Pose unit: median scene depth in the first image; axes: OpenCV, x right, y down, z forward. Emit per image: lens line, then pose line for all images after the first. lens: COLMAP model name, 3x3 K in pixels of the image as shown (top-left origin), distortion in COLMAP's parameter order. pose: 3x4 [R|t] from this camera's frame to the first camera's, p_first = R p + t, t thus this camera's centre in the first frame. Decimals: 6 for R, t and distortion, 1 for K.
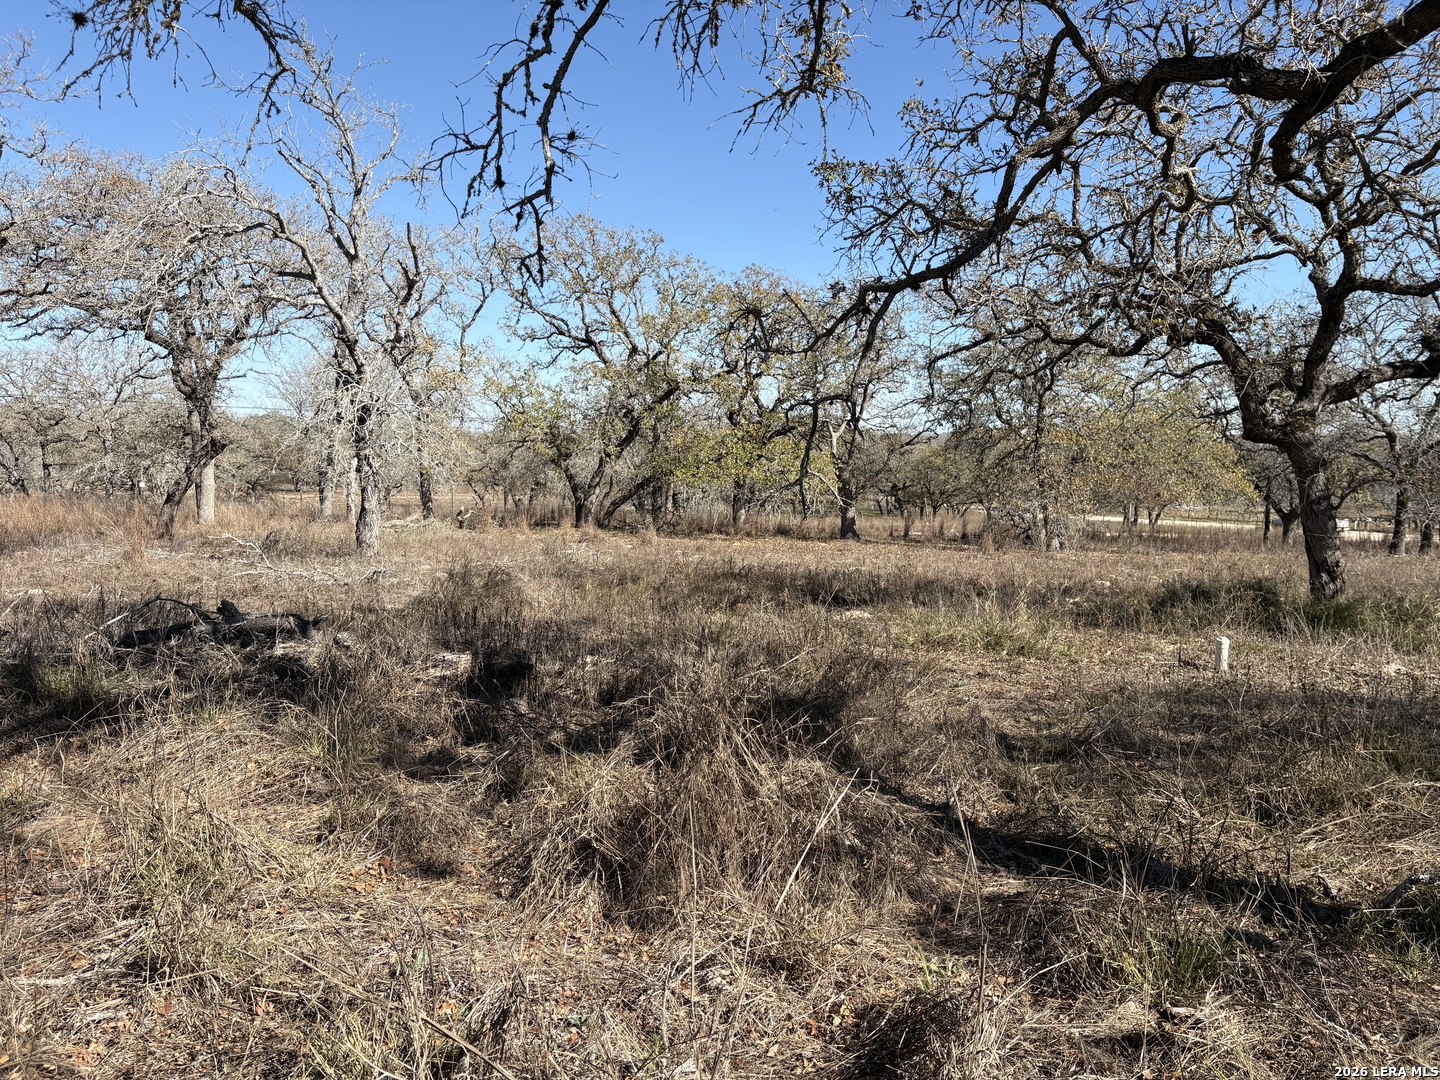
lens RADIAL K [[1063.3, 0, 716.7], [0, 1063.3, 542.9], [0, 0, 1]] dist [0.023145, -0.027735]
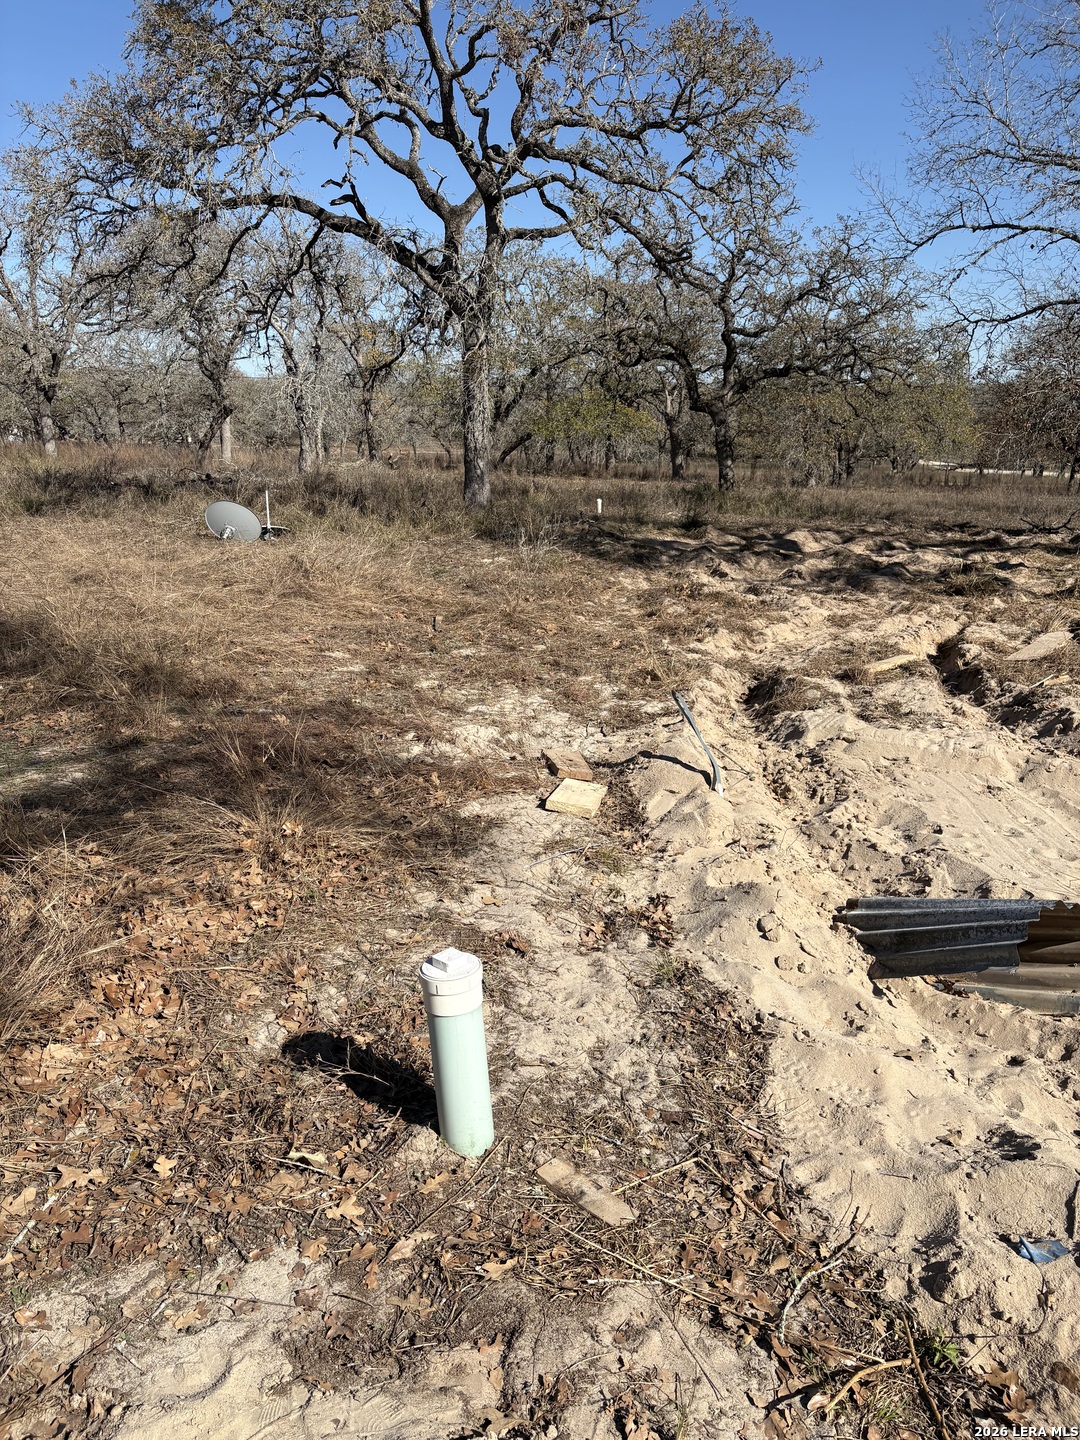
lens RADIAL K [[1063.3, 0, 530.1], [0, 1063.3, 729.9], [0, 0, 1]] dist [0.023145, -0.027735]
pose [[0.980479, 0.052509, -0.189481, 0.215911], [-0.012076, 0.977944, 0.208519, 0.026927], [0.196251, -0.202160, 0.959488, -0.383027]]
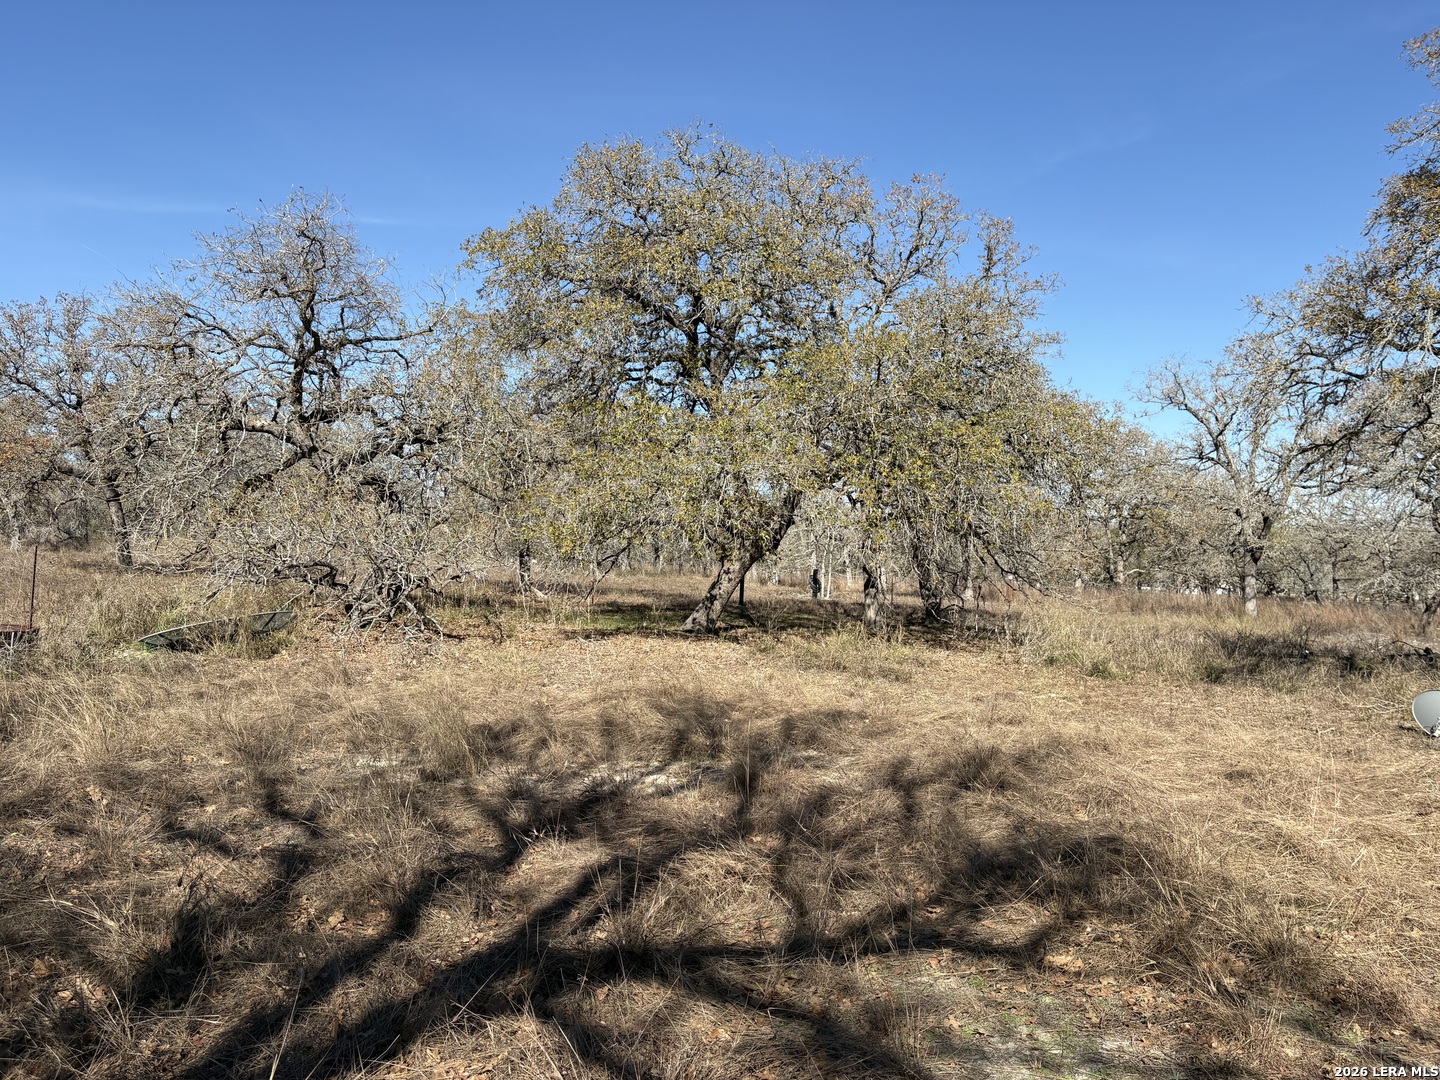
lens RADIAL K [[1063.3, 0, 725.8], [0, 1063.3, 548.1], [0, 0, 1]] dist [0.023145, -0.027735]
pose [[0.478238, -0.012671, -0.878139, 0.206605], [-0.073794, 0.995780, -0.054558, 0.017480], [0.875125, 0.090893, 0.475284, -0.355027]]
